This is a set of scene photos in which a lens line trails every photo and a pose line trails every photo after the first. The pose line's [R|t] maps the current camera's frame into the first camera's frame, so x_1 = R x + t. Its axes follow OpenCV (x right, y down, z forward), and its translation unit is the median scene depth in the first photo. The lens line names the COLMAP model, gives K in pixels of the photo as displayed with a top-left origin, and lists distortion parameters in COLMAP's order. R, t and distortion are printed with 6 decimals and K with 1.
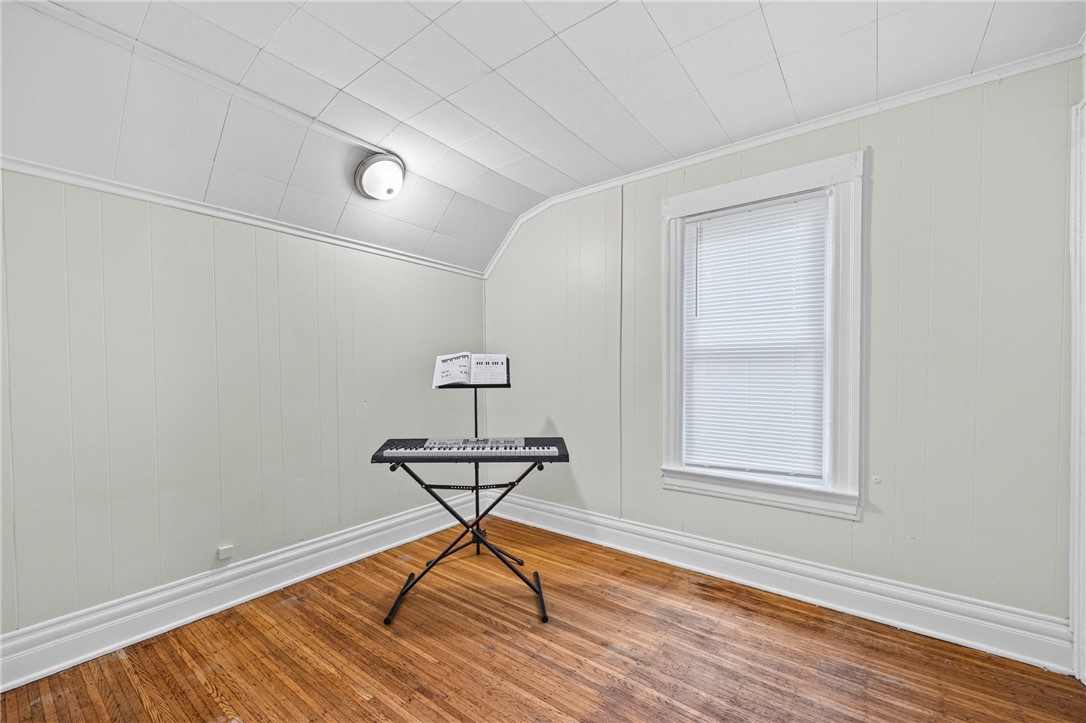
lens RADIAL K [[433.2, 0, 563.7], [0, 433.2, 377.9], [0, 0, 1]] dist [-0.002597, 0.001170]
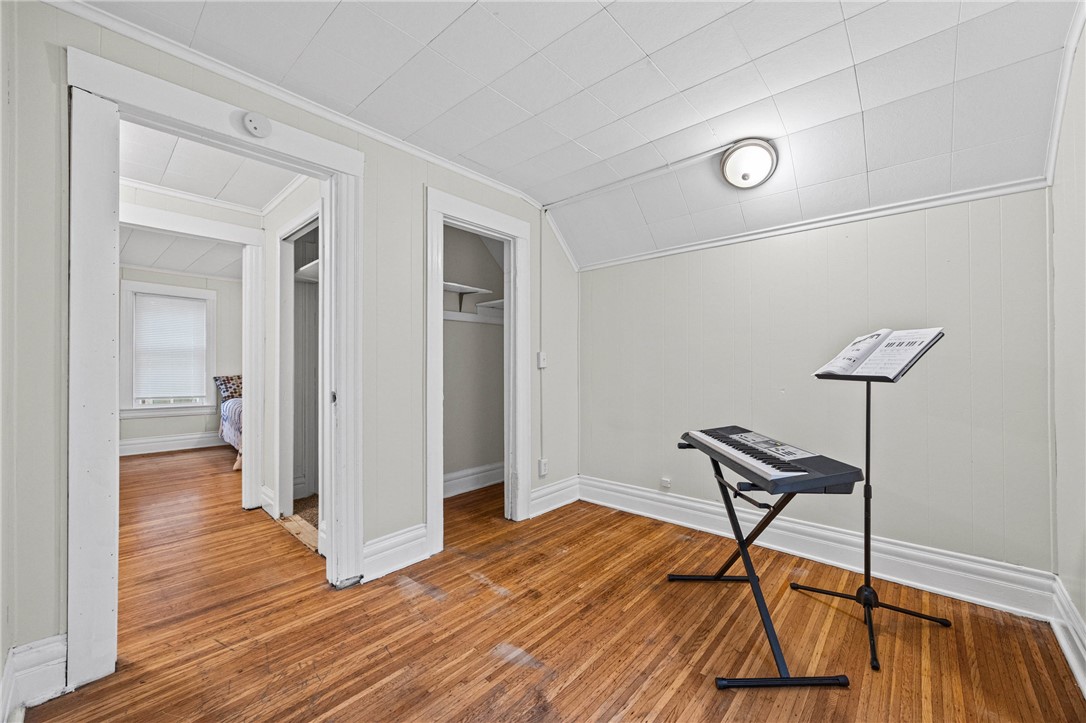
lens RADIAL K [[433.2, 0, 545.7], [0, 433.2, 361.1], [0, 0, 1]] dist [-0.002597, 0.001170]
pose [[-0.112053, -0.000807, -0.993702, 0.785837], [-0.007907, 0.999969, 0.000080, -0.007454], [0.993671, 0.007866, -0.112056, 0.822039]]
